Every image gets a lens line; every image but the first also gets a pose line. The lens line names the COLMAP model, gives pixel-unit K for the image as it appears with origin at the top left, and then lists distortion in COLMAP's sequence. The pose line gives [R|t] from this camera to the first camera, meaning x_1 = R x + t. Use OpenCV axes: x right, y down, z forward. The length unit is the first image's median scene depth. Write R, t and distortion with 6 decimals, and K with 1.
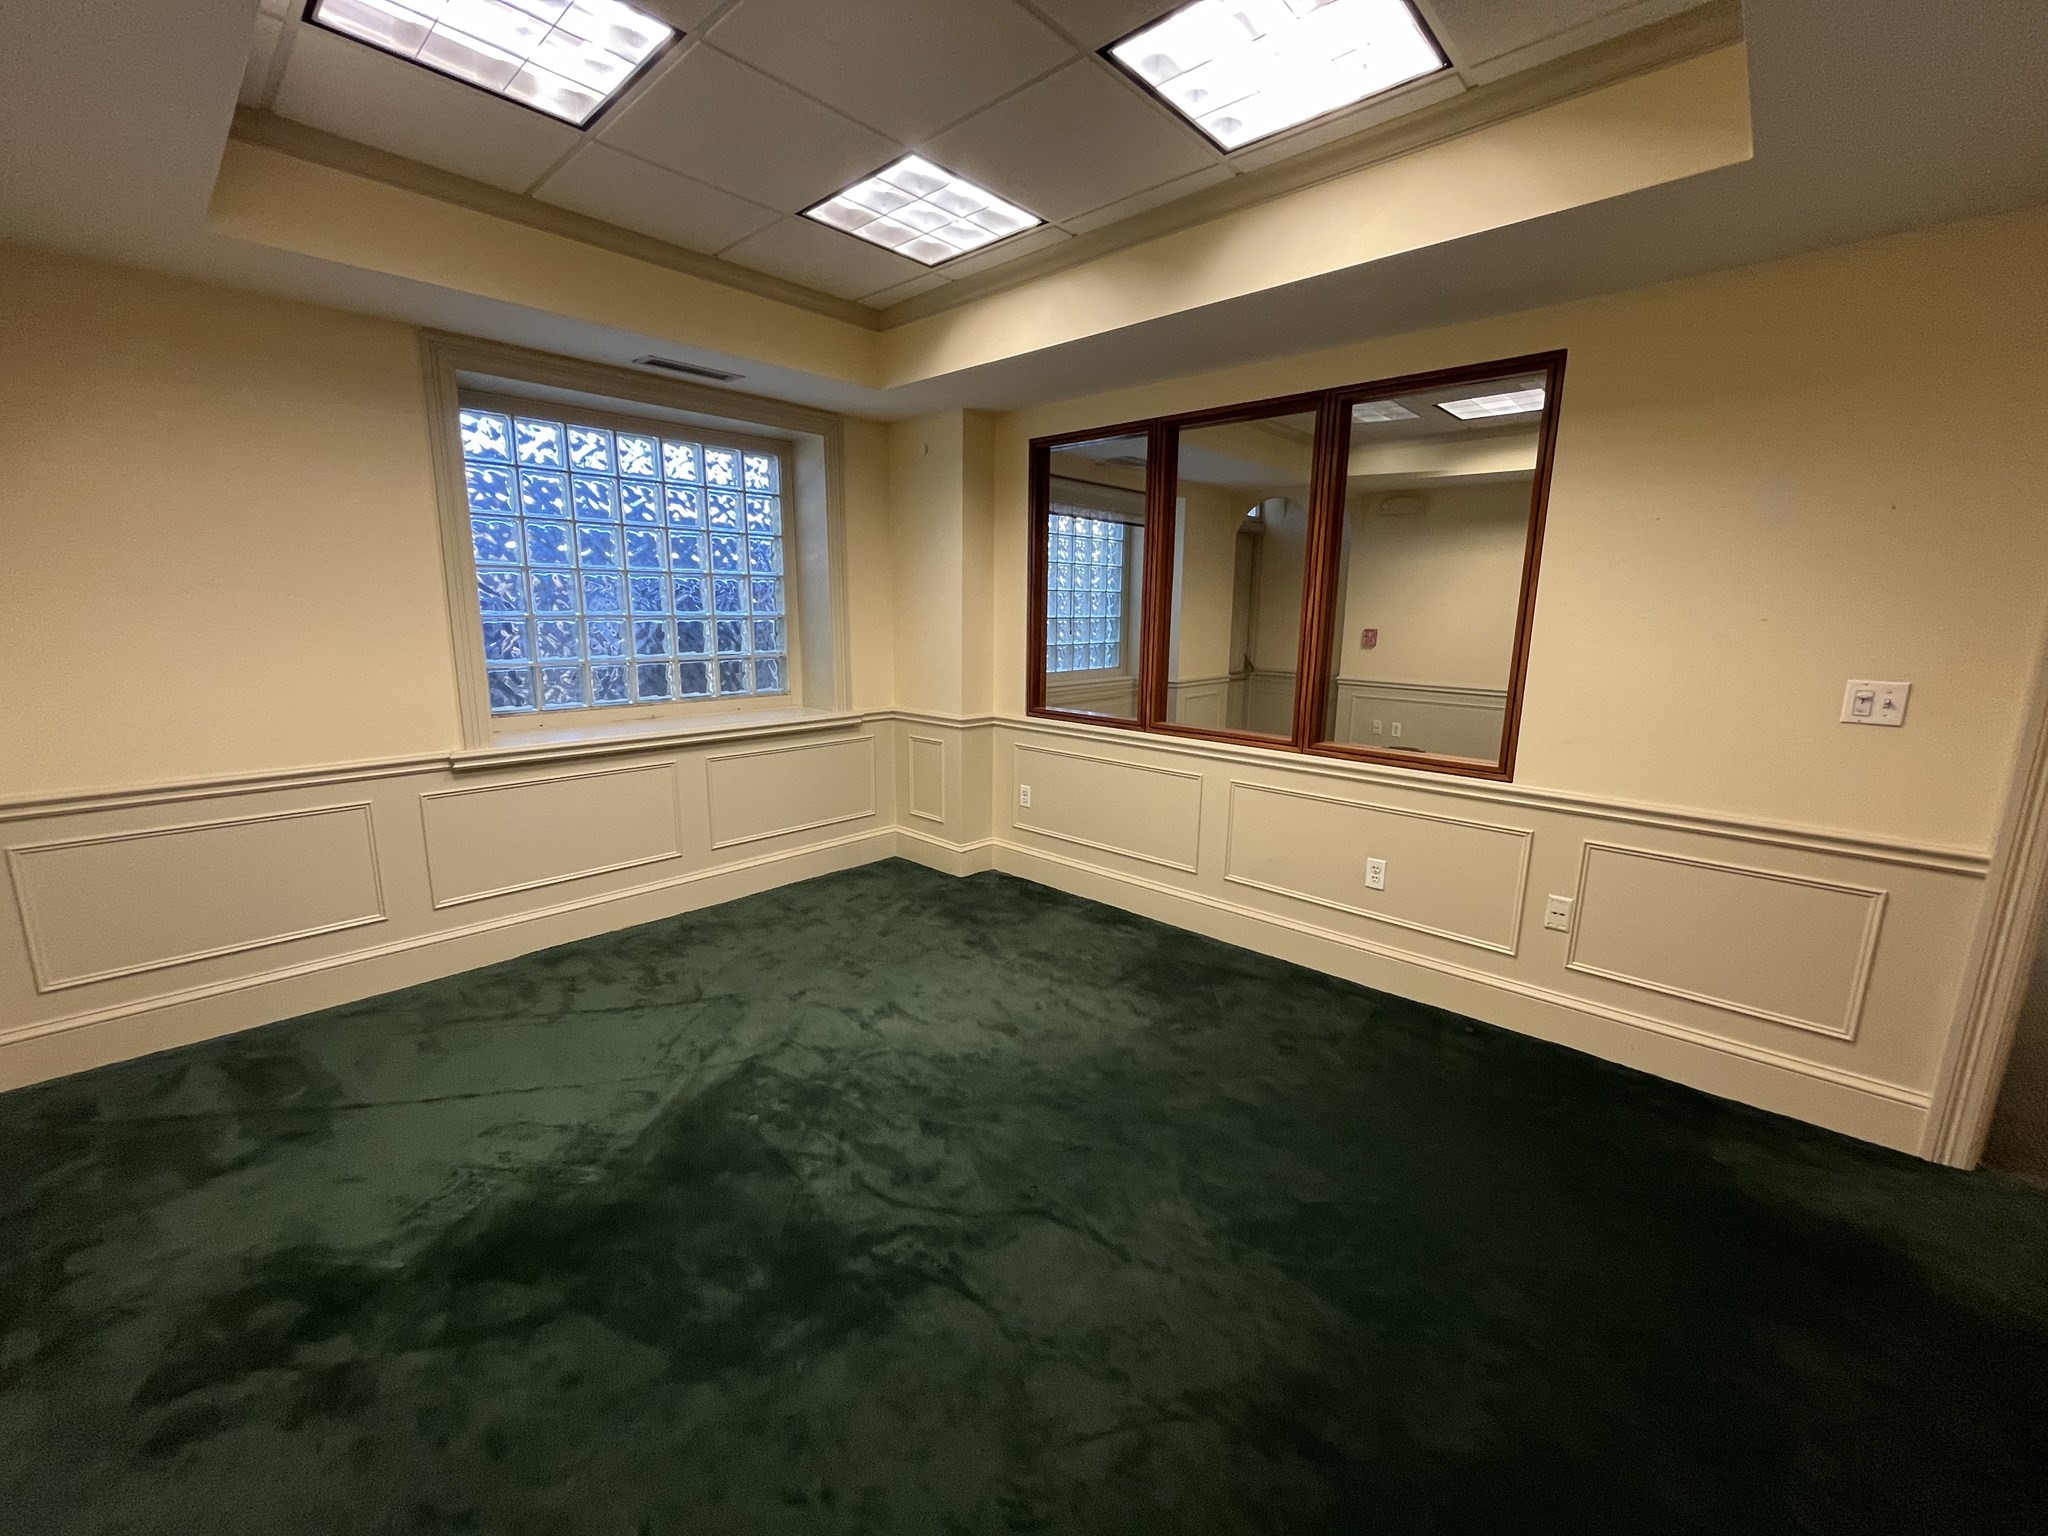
lens RADIAL K [[826.4, 0, 1021.5], [0, 826.4, 764.8], [0, 0, 1]] dist [-0.003057, -0.000588]
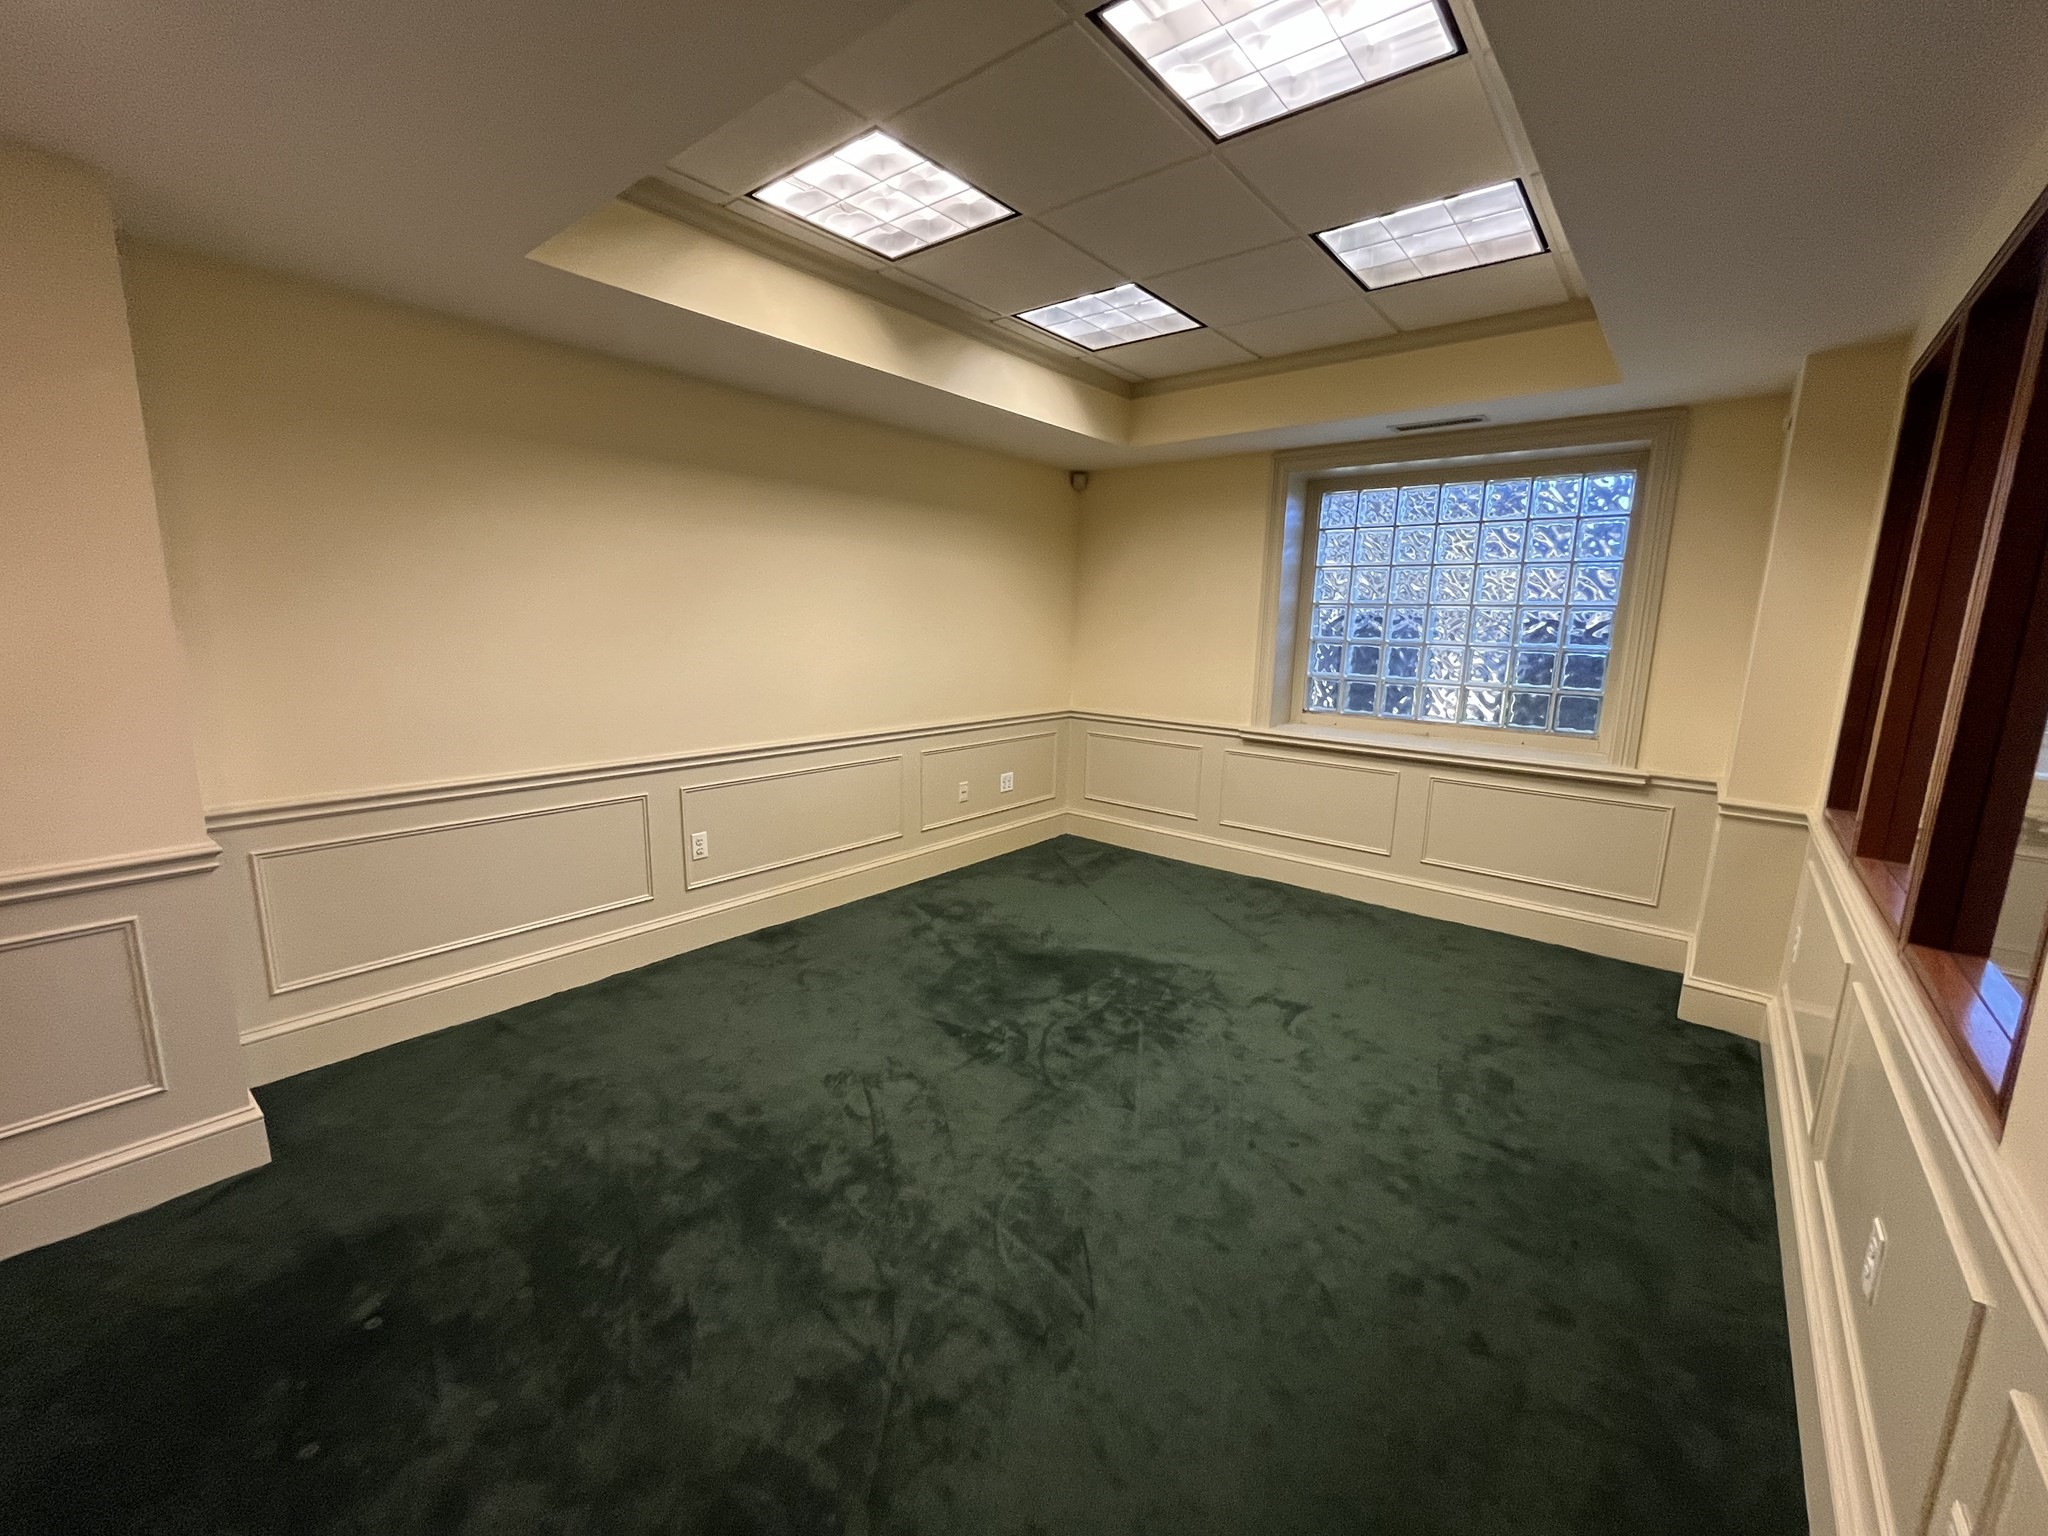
lens RADIAL K [[826.4, 0, 1021.5], [0, 826.4, 764.8], [0, 0, 1]] dist [-0.003057, -0.000588]
pose [[0.058271, 0.170525, -0.983629, 0.783534], [-0.208689, 0.965615, 0.155039, -0.096251], [0.976245, 0.196238, 0.091854, 0.463794]]
